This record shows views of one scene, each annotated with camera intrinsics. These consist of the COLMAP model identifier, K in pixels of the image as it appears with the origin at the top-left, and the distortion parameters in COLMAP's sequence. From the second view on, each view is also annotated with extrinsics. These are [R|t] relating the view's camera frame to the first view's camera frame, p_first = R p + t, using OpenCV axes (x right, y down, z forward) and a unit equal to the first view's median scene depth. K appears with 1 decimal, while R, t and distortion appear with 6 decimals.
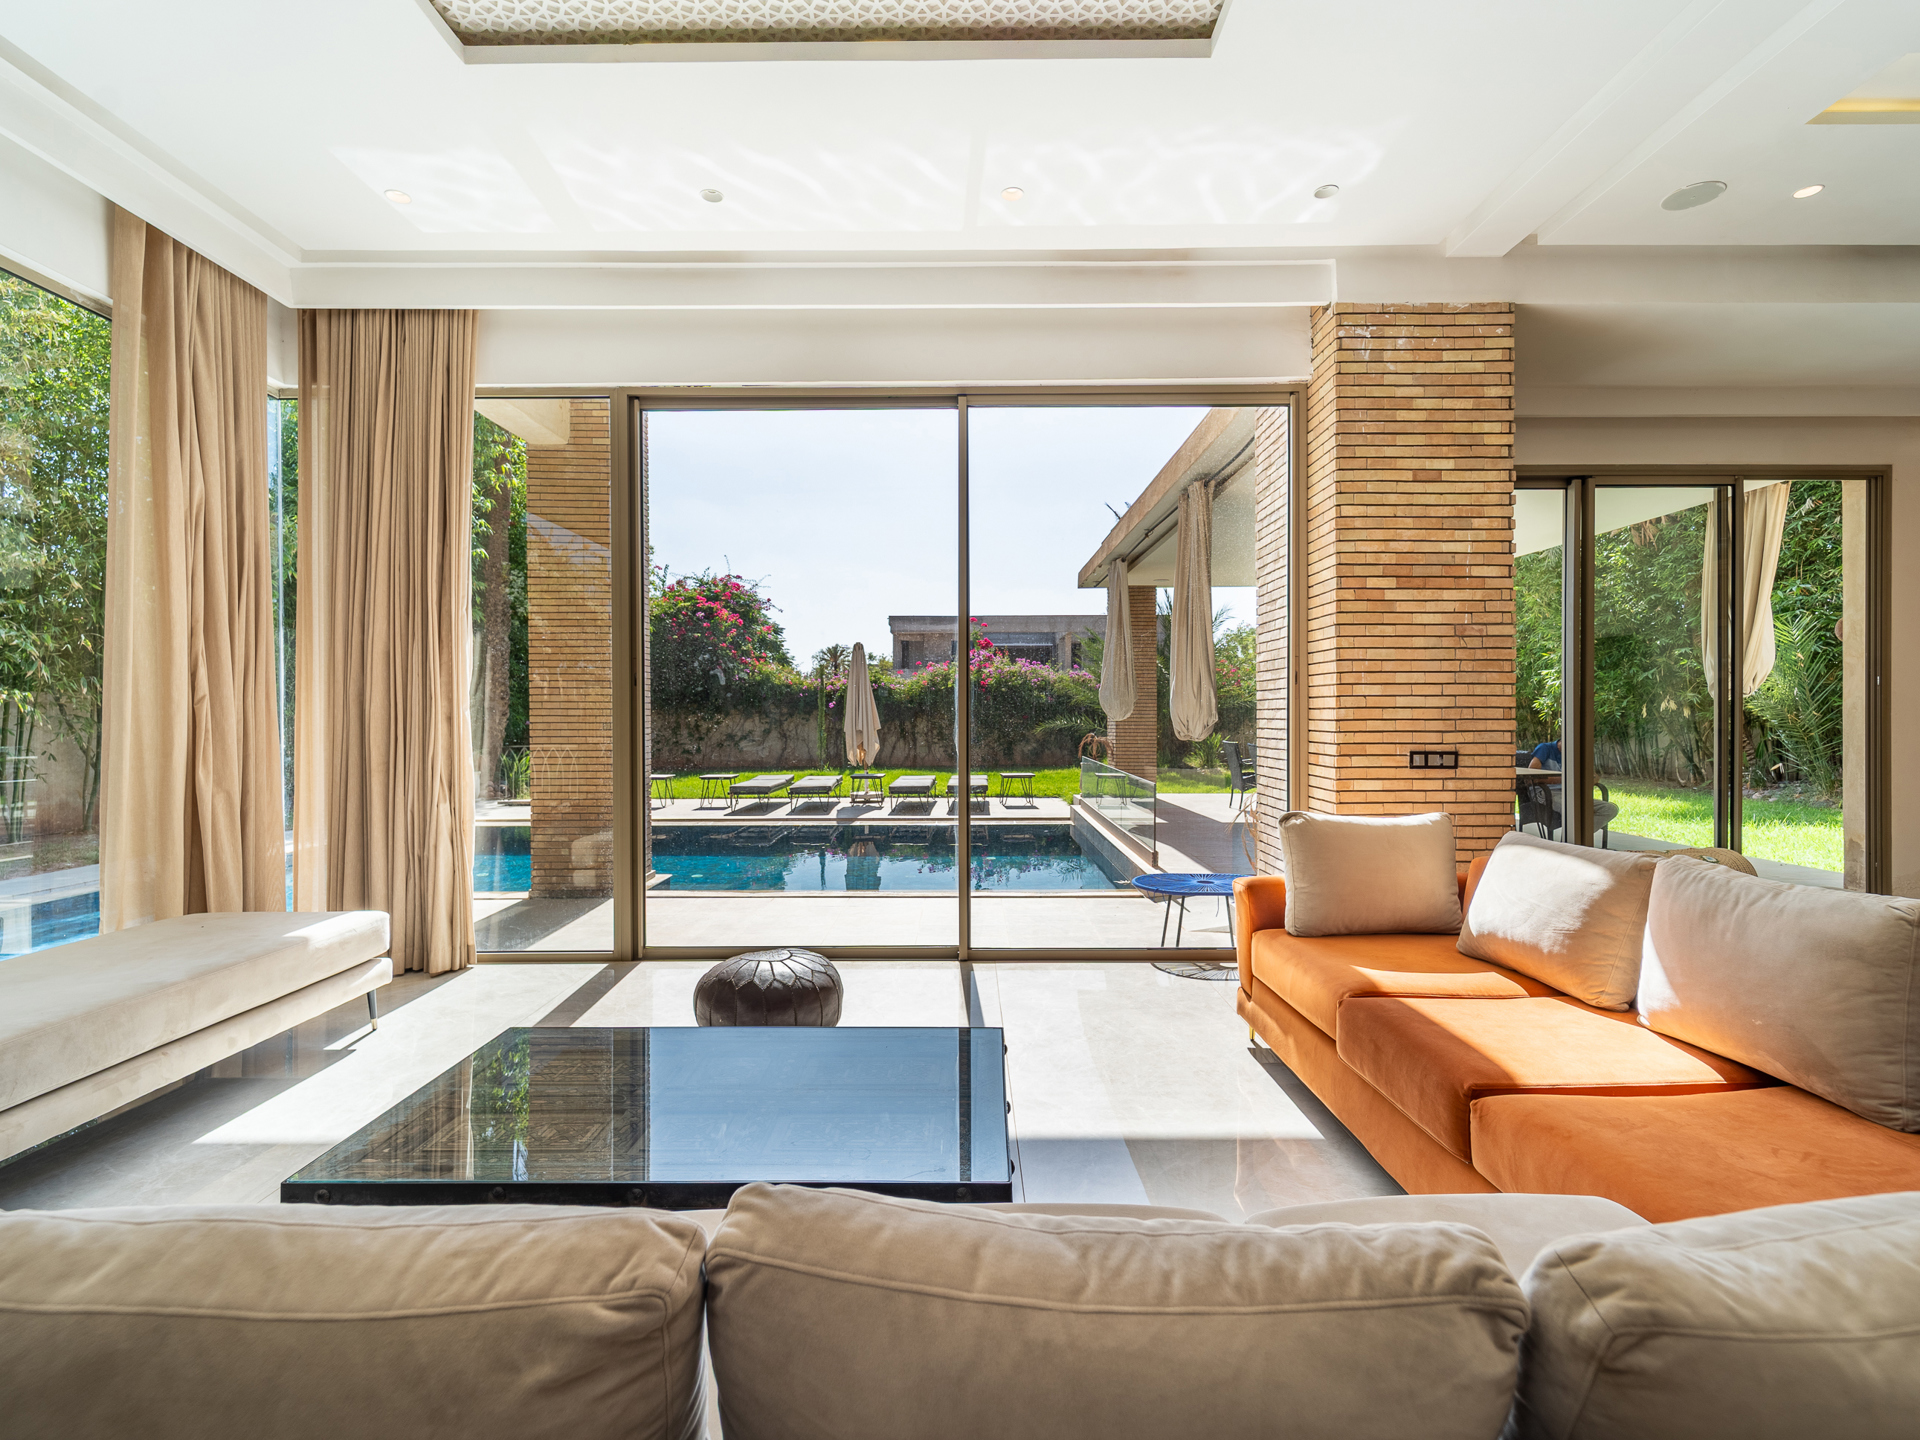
lens RADIAL K [[884.4, 0, 980.6], [0, 884.4, 719.7], [0, 0, 1]] dist [0.002584, -0.003766]
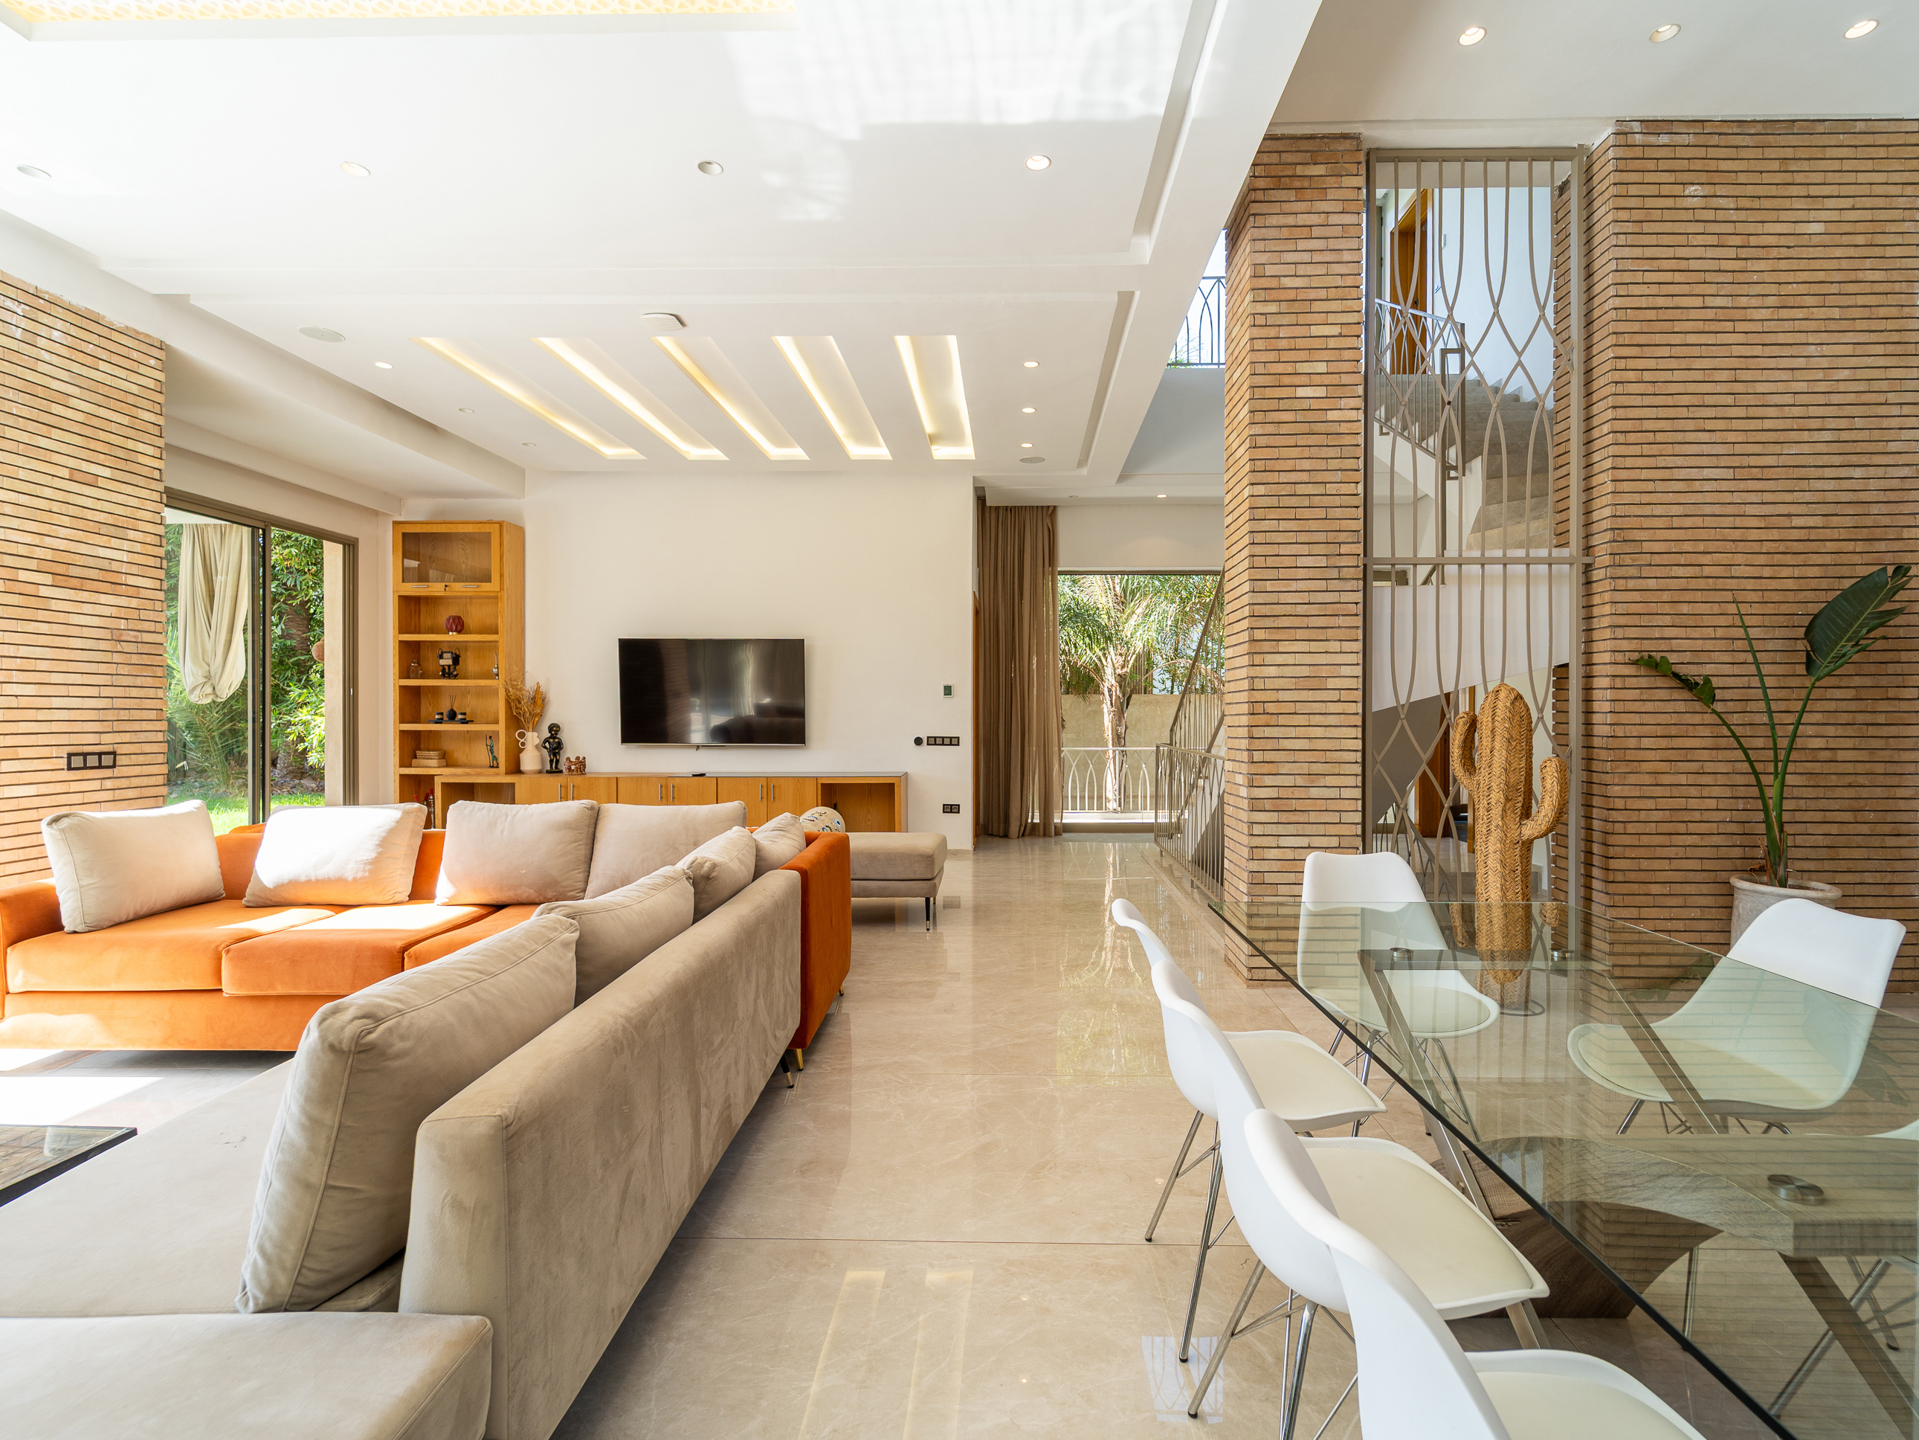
lens RADIAL K [[883.9, 0, 980.0], [0, 883.9, 719.7], [0, 0, 1]] dist [0.002584, -0.003766]
pose [[0.038063, -0.002832, 0.999271, -0.457241], [0.005581, 0.999981, 0.002622, 0.001692], [-0.999260, 0.005477, 0.038078, -0.052869]]
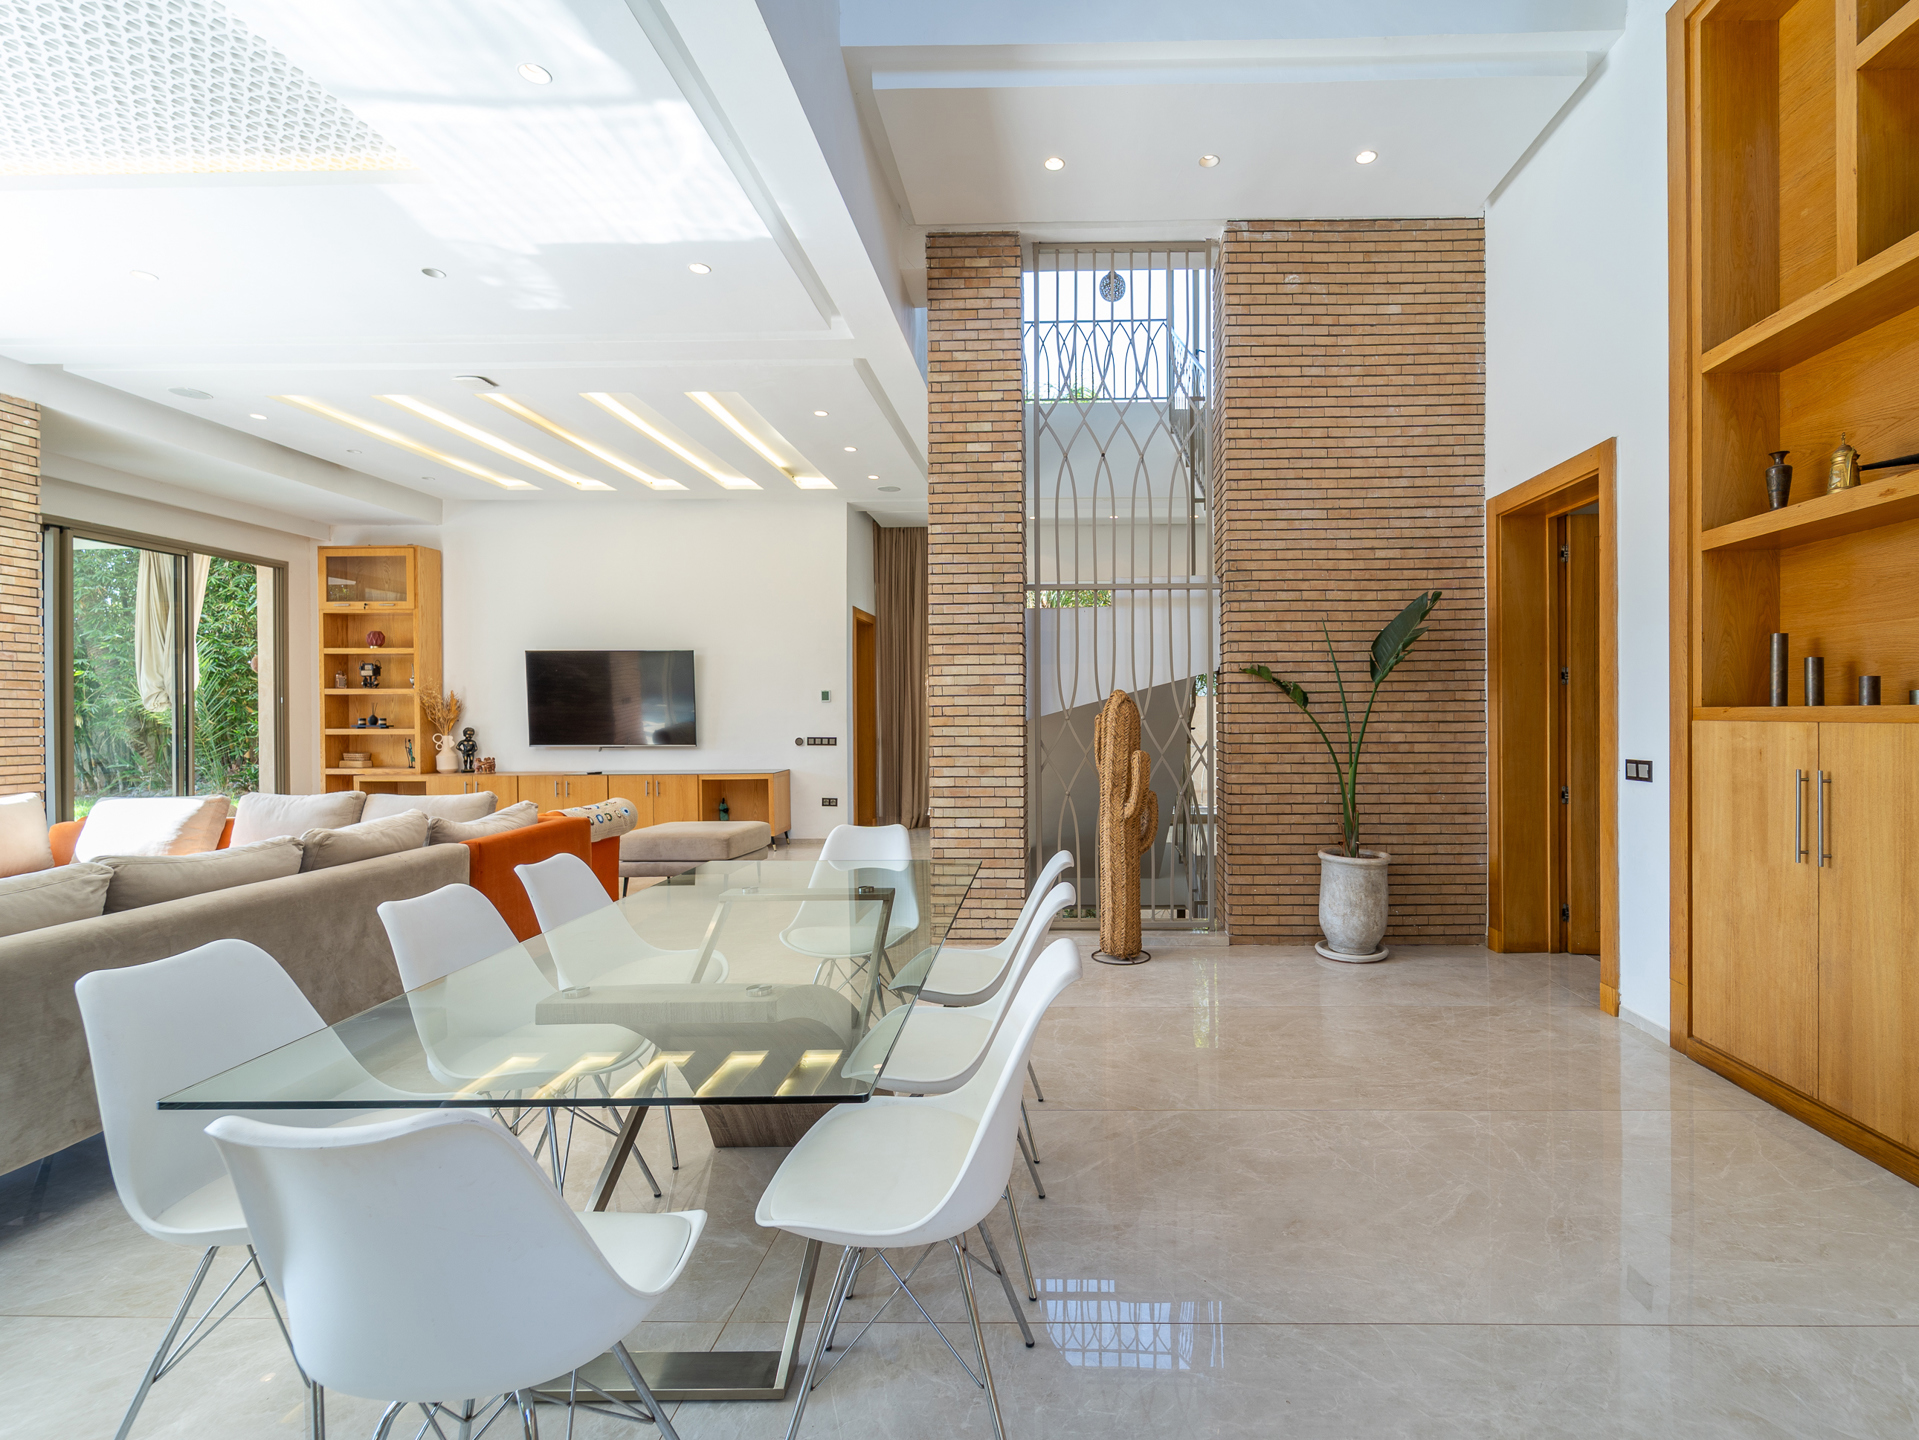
lens RADIAL K [[859.3, 0, 1028.2], [0, 859.3, 720.4], [0, 0, 1]] dist [-0.002339, -0.000850]
pose [[0.030792, -0.002093, 0.999524, -0.599720], [0.011781, 0.999929, 0.001731, 0.004545], [-0.999456, 0.011722, 0.030814, -0.474081]]
